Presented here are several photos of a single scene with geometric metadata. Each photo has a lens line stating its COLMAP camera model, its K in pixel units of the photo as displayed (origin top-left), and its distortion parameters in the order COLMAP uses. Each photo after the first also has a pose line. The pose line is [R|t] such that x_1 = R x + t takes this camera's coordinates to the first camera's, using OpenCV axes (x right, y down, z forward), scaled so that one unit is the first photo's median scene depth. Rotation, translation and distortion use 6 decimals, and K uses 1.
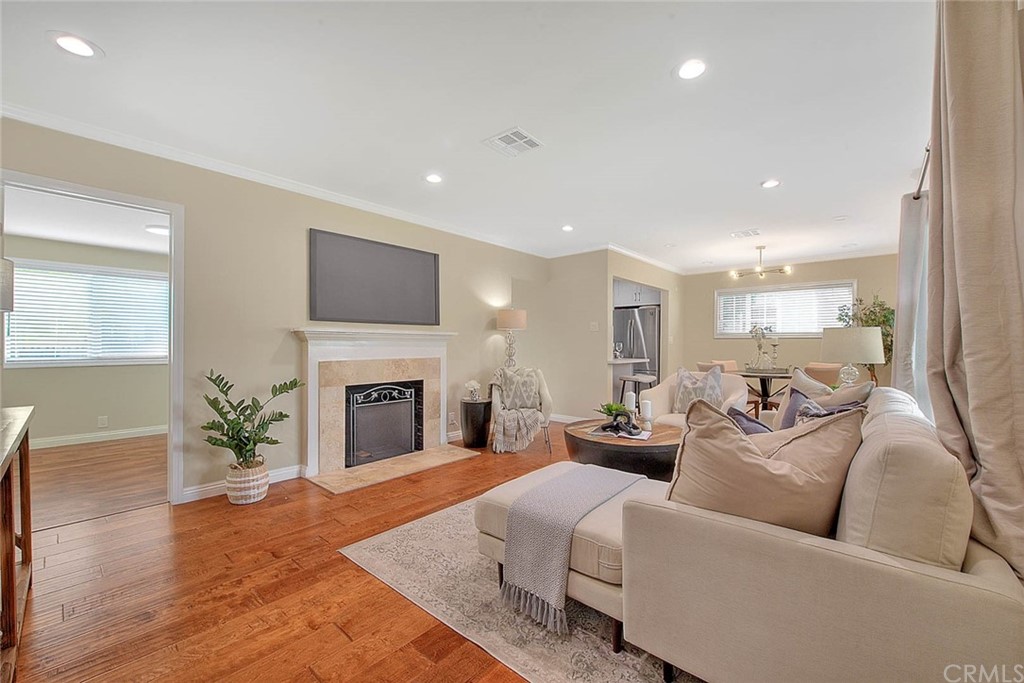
lens RADIAL K [[417.2, 0, 517.9], [0, 417.2, 342.9], [0, 0, 1]] dist [-0.002211, -0.000648]
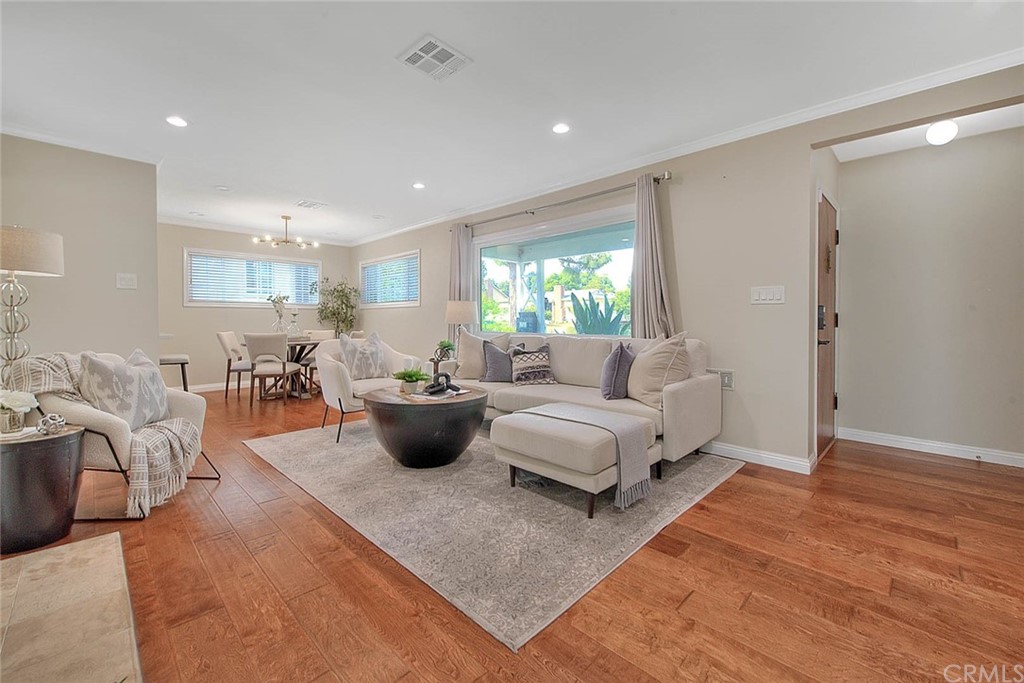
lens RADIAL K [[421.5, 0, 515.5], [0, 421.5, 323.6], [0, 0, 1]] dist [-0.004367, -0.000684]
pose [[0.049764, -0.011498, 0.998695, -0.550406], [-0.001372, 0.999932, 0.011581, 0.020026], [-0.998760, -0.001946, 0.049745, 0.530435]]
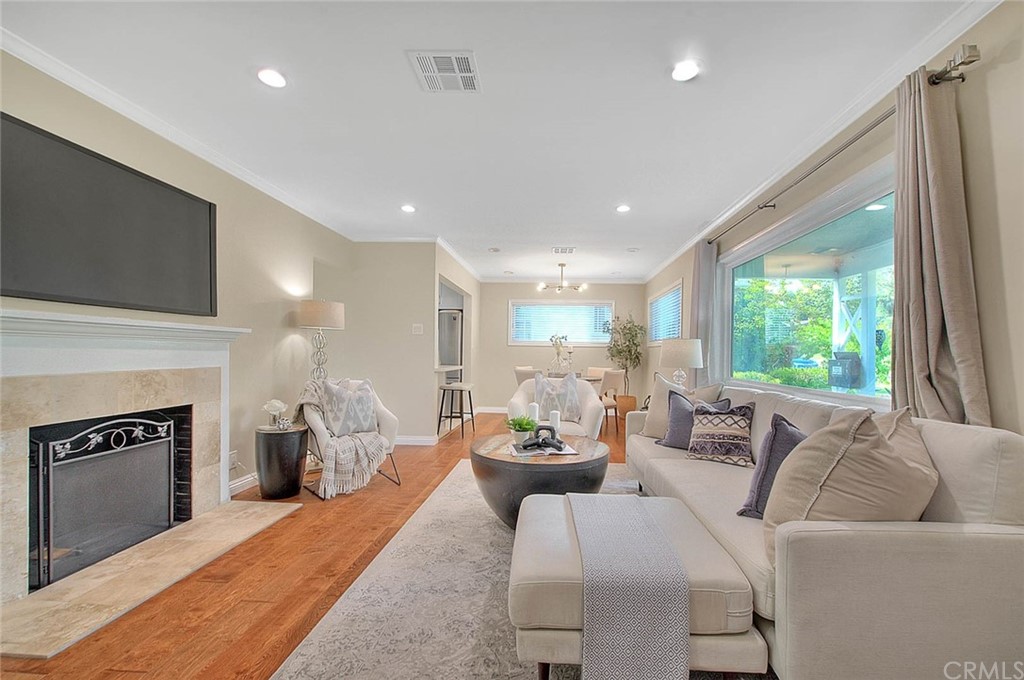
lens RADIAL K [[421.5, 0, 538.7], [0, 421.5, 352.8], [0, 0, 1]] dist [-0.004367, -0.000684]
pose [[0.780395, 0.008590, 0.625228, -0.225655], [-0.014226, 0.999891, 0.004019, 0.003655], [-0.625125, -0.012031, 0.780432, 0.212162]]
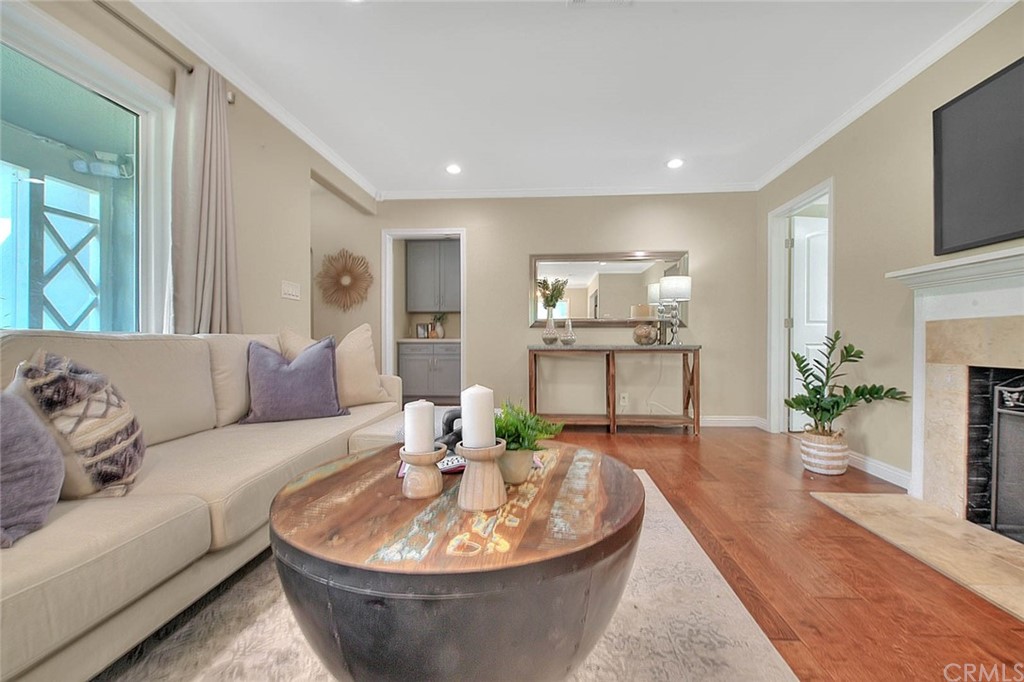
lens RADIAL K [[421.5, 0, 515.9], [0, 421.5, 339.6], [0, 0, 1]] dist [-0.004367, -0.000684]
pose [[-0.794548, 0.002701, -0.607196, 0.334208], [0.002144, 0.999996, 0.001643, 0.060213], [0.607198, 0.000003, -0.794551, 0.959982]]
